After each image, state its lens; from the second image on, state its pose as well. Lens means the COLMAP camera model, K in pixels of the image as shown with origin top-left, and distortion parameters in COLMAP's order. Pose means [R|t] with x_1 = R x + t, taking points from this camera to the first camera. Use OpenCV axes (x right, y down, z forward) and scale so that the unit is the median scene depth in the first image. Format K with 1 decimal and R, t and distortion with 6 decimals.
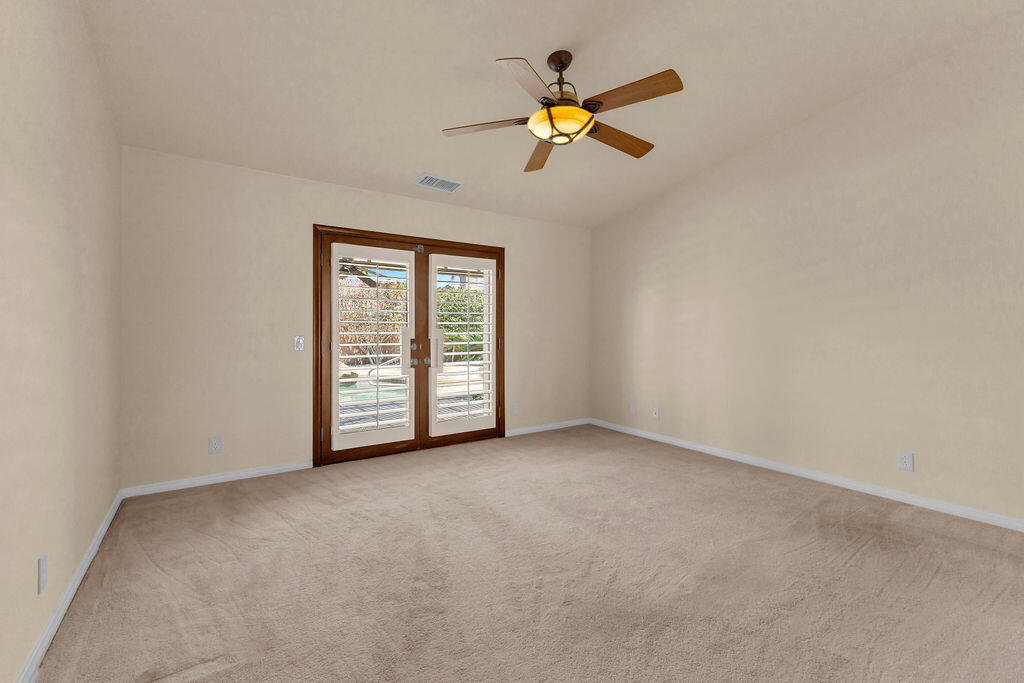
lens RADIAL K [[441.0, 0, 514.7], [0, 441.0, 337.3], [0, 0, 1]] dist [0.003441, -0.000028]
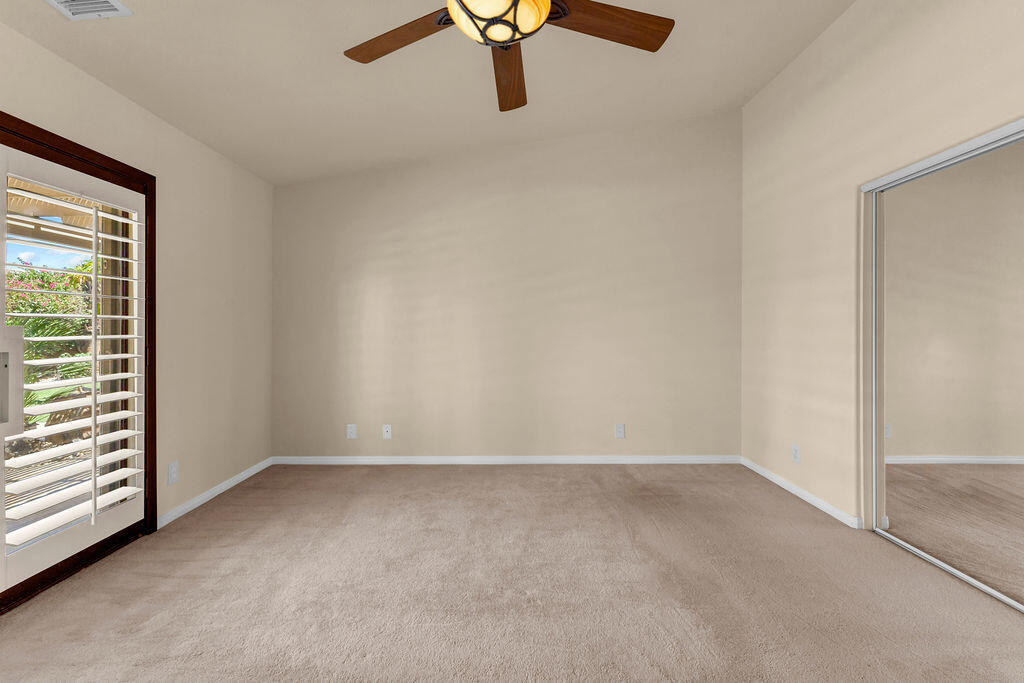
lens RADIAL K [[441.0, 0, 514.7], [0, 441.0, 337.3], [0, 0, 1]] dist [0.003441, -0.000028]
pose [[0.561066, -0.014762, 0.827640, -0.322798], [0.016143, 0.999846, 0.006890, -0.007435], [-0.827614, 0.009495, 0.561217, 0.491466]]
